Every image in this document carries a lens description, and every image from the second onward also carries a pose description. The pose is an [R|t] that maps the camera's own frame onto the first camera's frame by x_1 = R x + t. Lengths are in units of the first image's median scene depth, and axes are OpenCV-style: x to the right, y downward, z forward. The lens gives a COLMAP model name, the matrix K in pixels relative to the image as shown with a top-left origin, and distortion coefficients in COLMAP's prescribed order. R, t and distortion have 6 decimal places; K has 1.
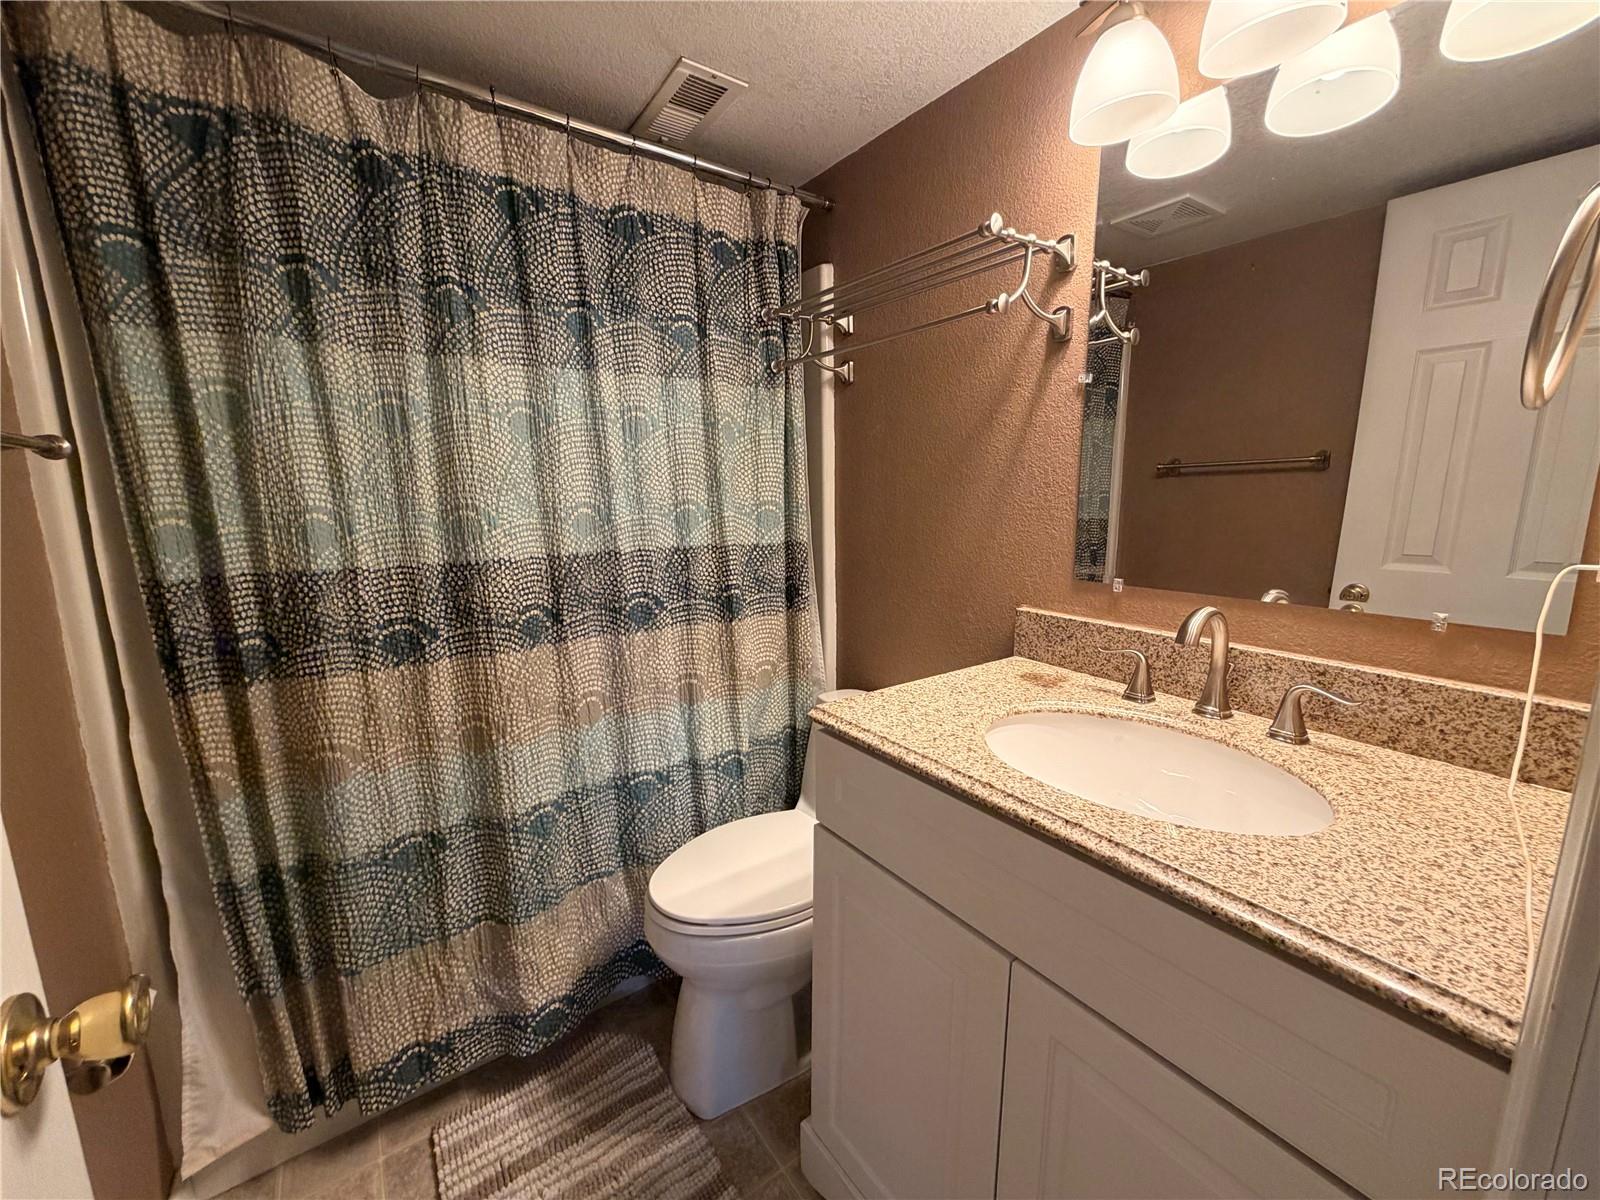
lens RADIAL K [[635.1, 0, 795.2], [0, 635.1, 599.6], [0, 0, 1]] dist [-0.003196, 0.000633]
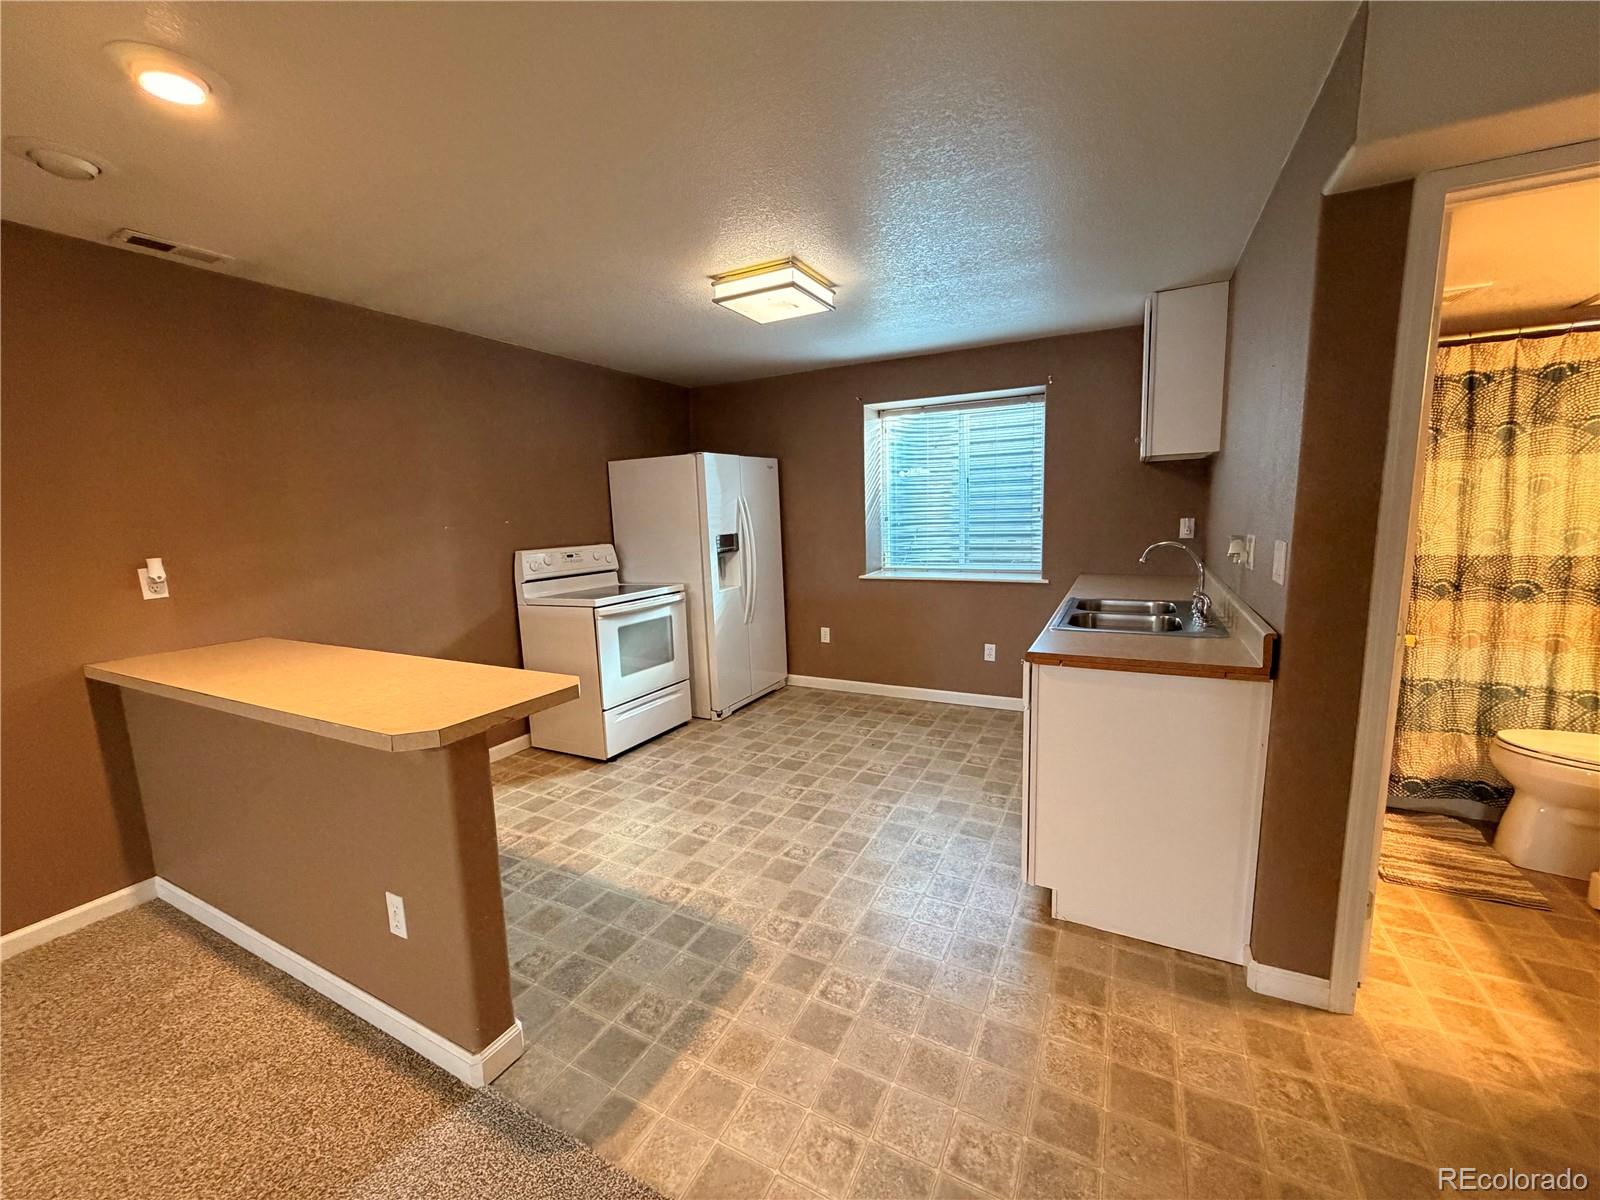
lens RADIAL K [[635.1, 0, 792.0], [0, 635.1, 603.2], [0, 0, 1]] dist [-0.003196, 0.000633]
pose [[0.448966, 0.119556, -0.885515, 0.415961], [-0.134032, 0.988807, 0.065546, 0.215194], [0.883439, 0.089259, 0.459965, -1.629031]]
